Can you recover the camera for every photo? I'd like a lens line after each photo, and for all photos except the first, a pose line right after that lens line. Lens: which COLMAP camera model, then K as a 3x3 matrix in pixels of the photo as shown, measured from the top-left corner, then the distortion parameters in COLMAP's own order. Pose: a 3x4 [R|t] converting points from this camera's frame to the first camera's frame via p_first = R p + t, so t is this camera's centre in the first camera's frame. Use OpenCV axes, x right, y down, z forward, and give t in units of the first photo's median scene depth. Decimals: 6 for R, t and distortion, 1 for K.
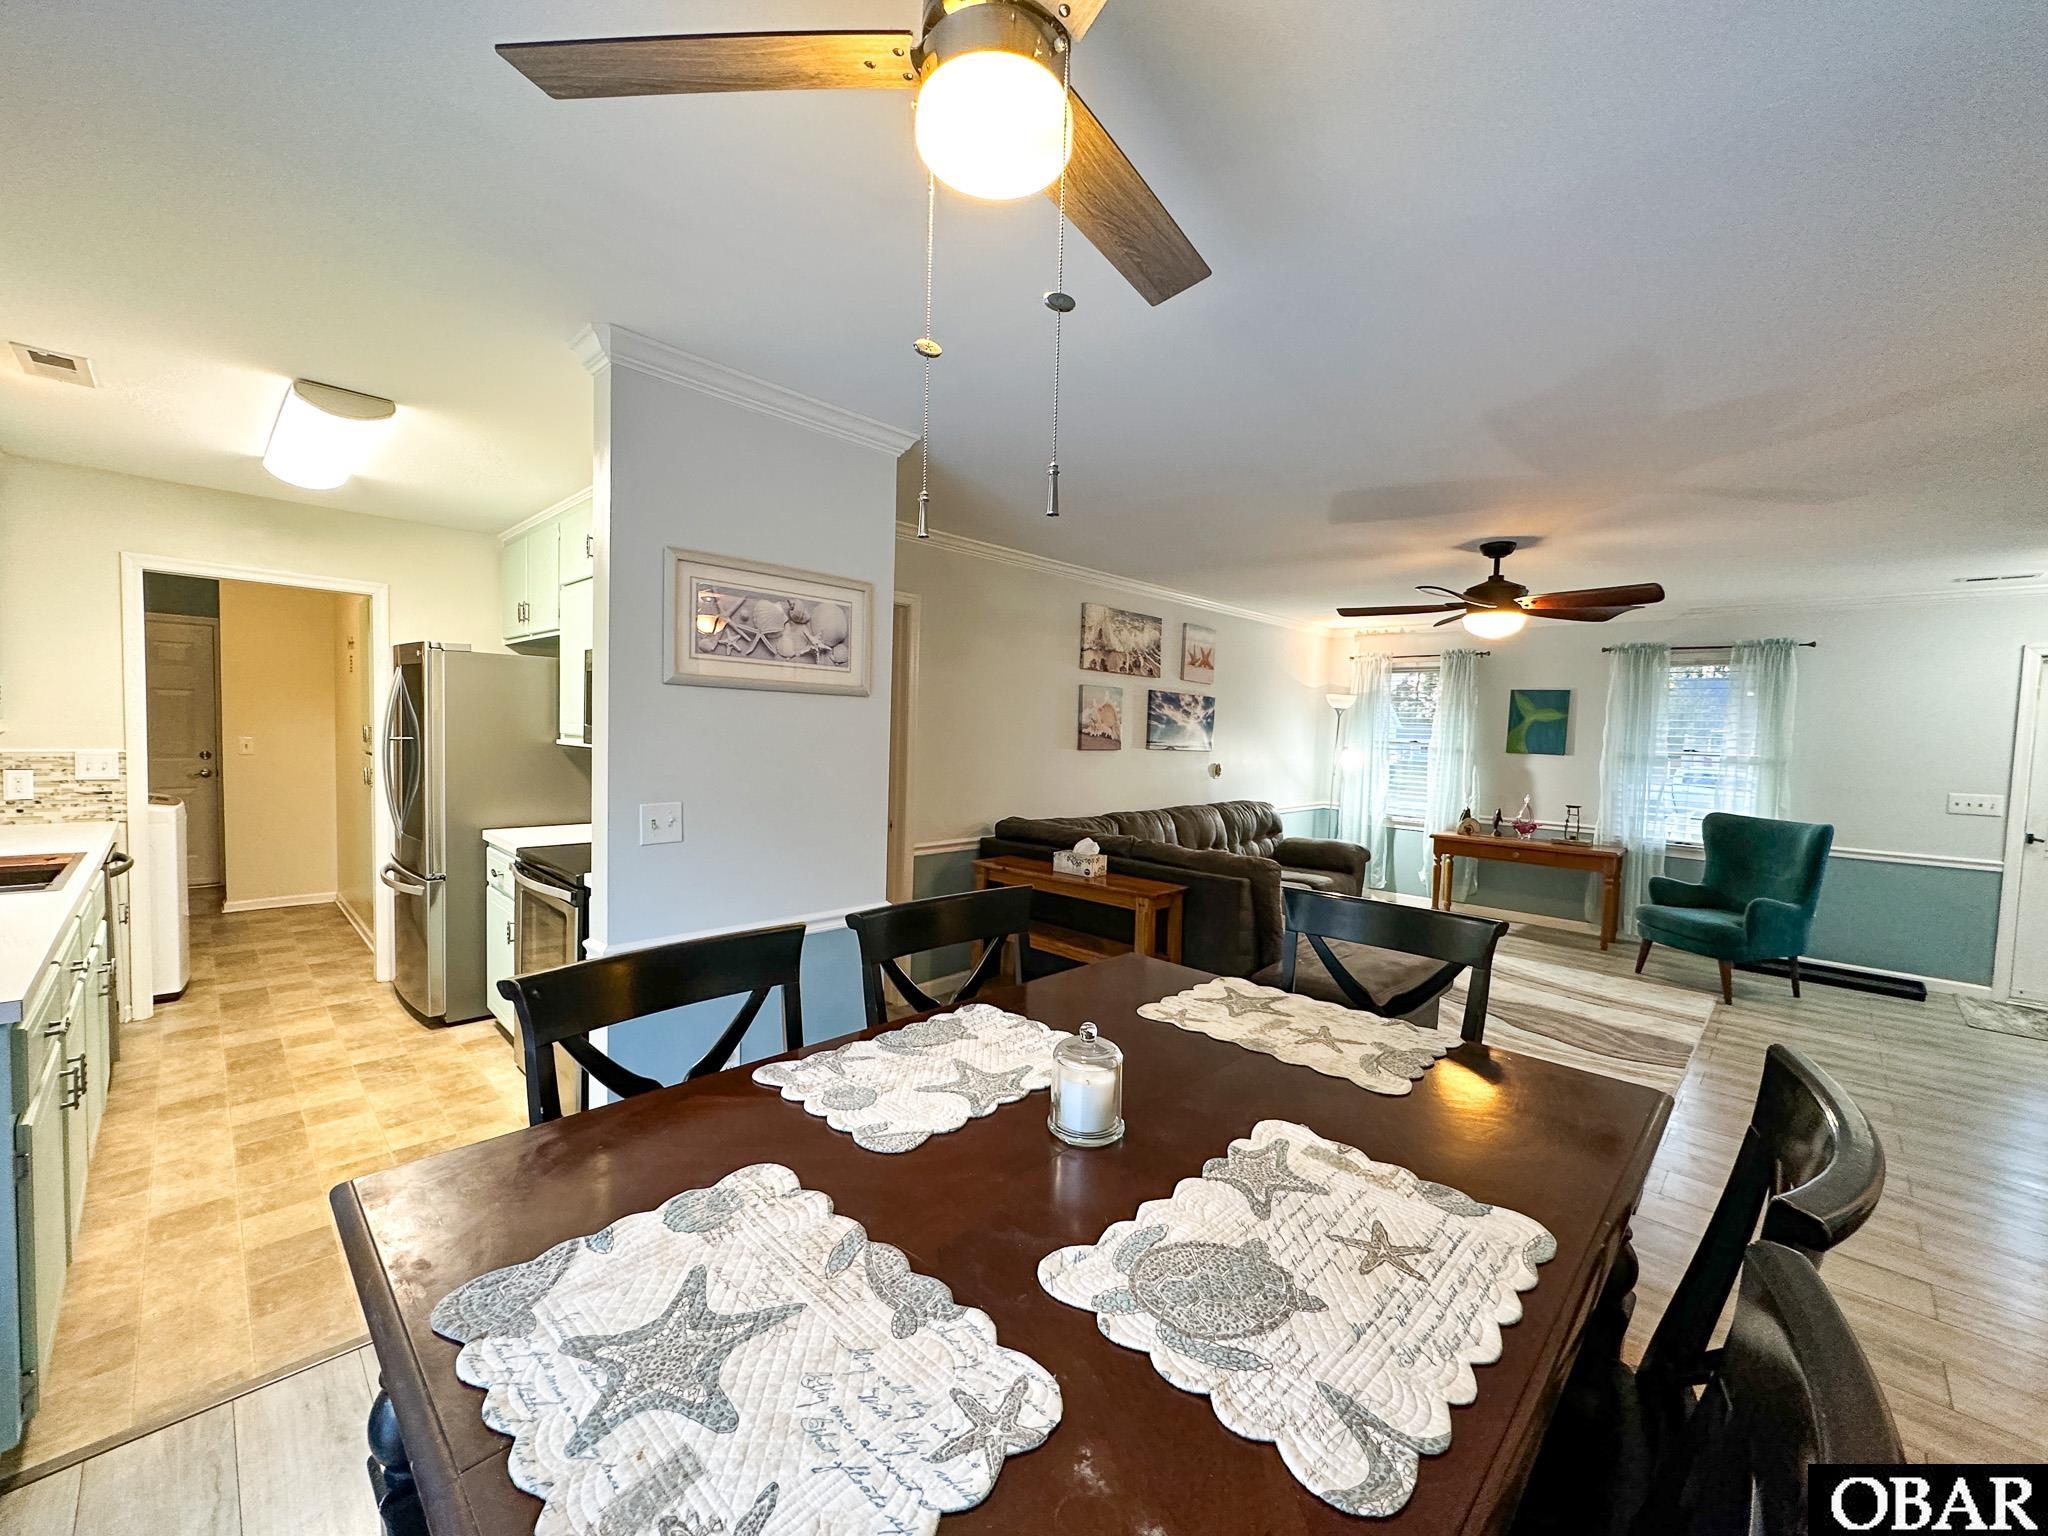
lens RADIAL K [[811.1, 0, 1018.2], [0, 811.1, 771.1], [0, 0, 1]] dist [0.000525, 0.000209]
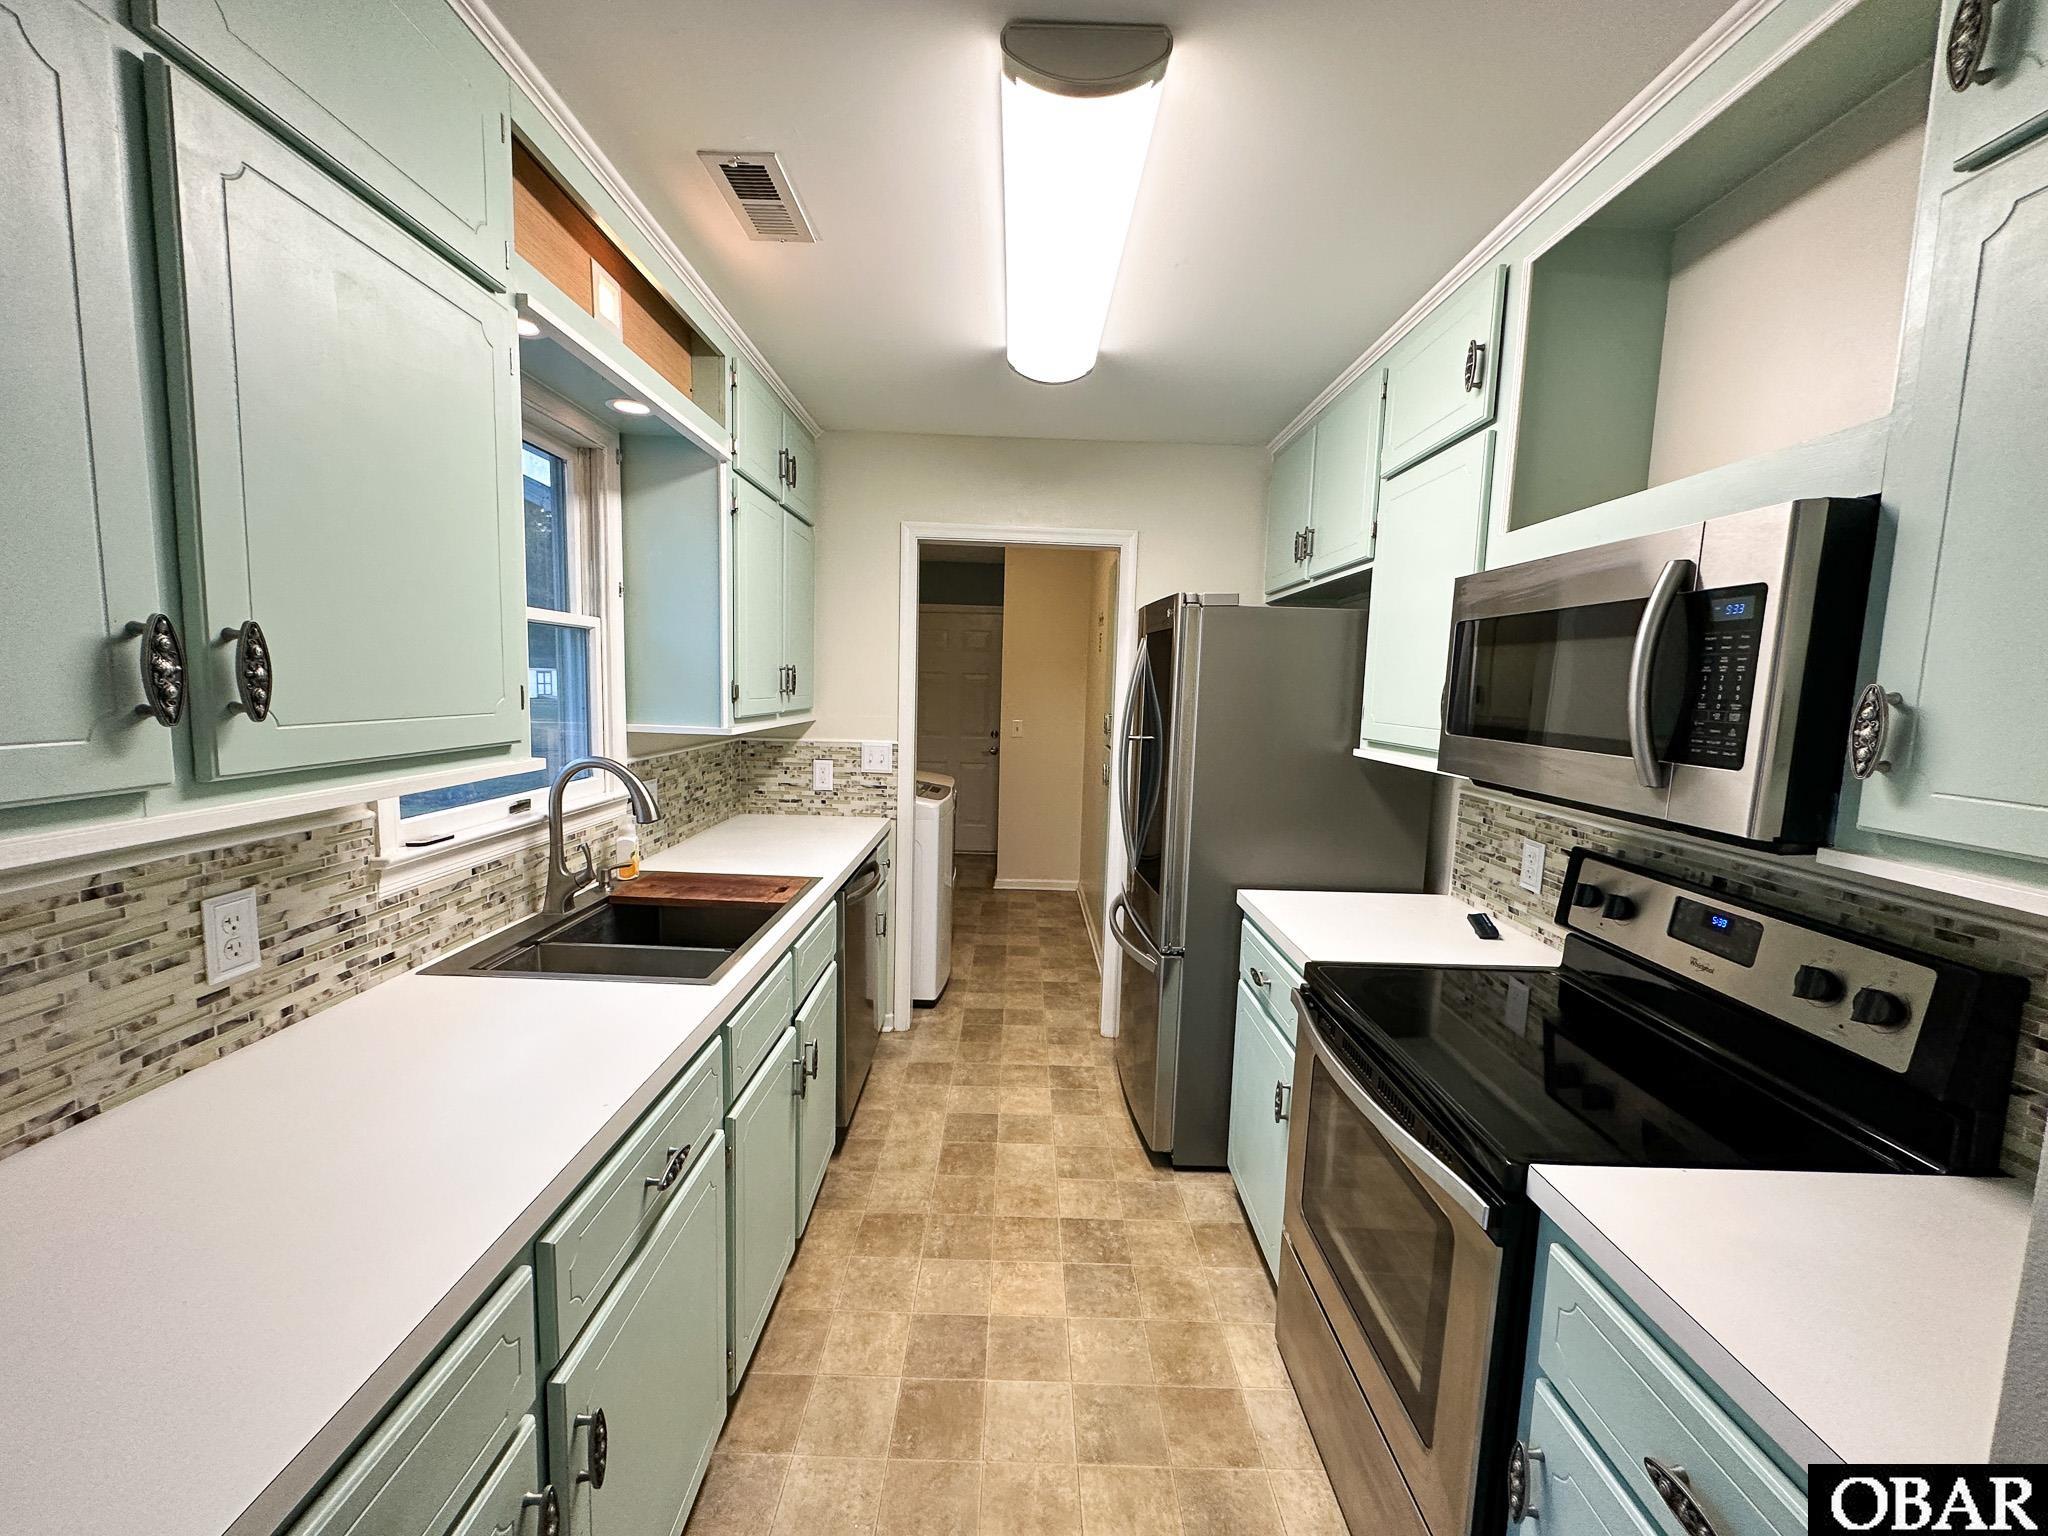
lens RADIAL K [[811.1, 0, 1018.2], [0, 811.1, 771.1], [0, 0, 1]] dist [0.000525, 0.000209]
pose [[0.696759, 0.070894, -0.713793, -0.333666], [-0.045488, 0.997468, 0.054666, -0.046468], [0.715861, -0.005620, 0.698220, 0.436240]]
